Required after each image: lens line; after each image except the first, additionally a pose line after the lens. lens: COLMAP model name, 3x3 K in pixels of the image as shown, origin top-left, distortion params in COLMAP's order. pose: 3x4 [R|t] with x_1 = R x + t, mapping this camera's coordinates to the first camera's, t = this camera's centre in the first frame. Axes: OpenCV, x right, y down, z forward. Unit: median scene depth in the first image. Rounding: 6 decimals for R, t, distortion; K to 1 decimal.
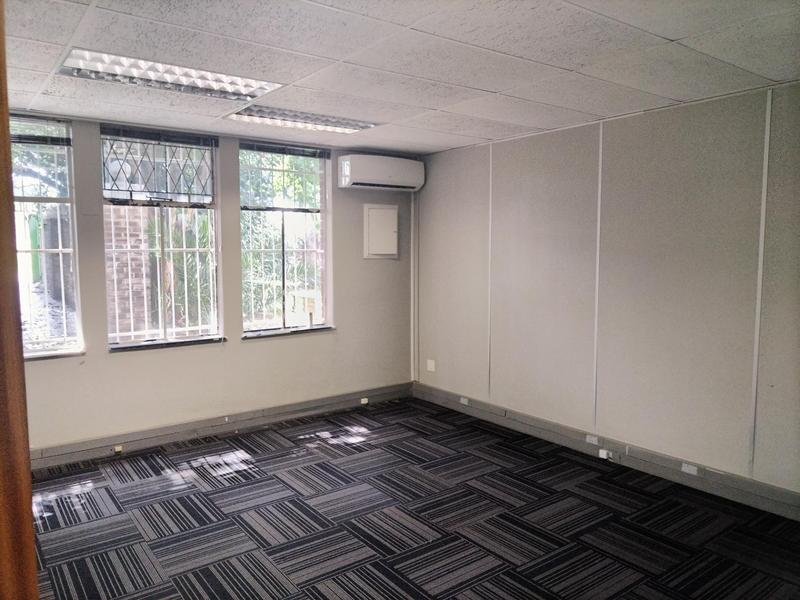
lens RADIAL K [[587.6, 0, 400.0], [0, 587.6, 300.0], [0, 0, 1]] dist [0.002248, -0.003920]
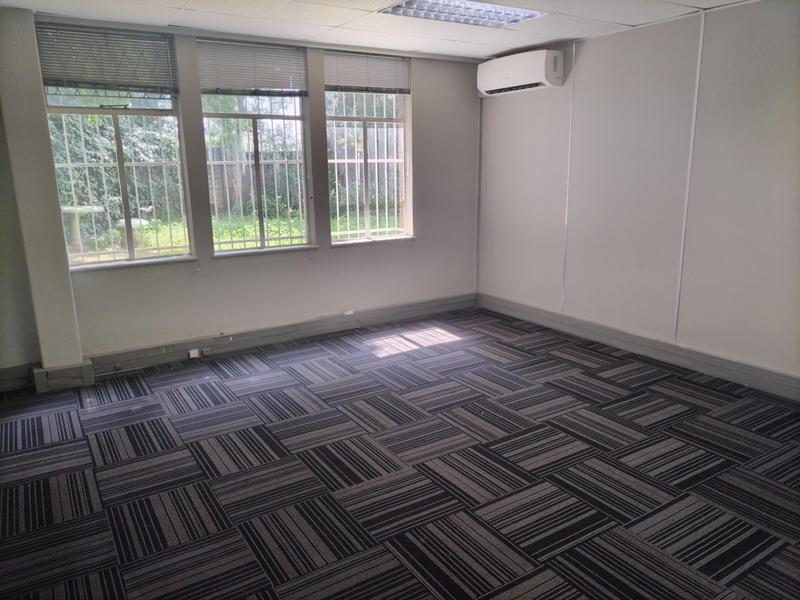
lens RADIAL K [[587.6, 0, 400.0], [0, 587.6, 300.0], [0, 0, 1]] dist [0.002248, -0.003920]
pose [[0.998525, 0.010175, -0.053323, -0.135051], [-0.002465, 0.989764, 0.142695, 0.010214], [0.054229, -0.142353, 0.988329, -0.094599]]
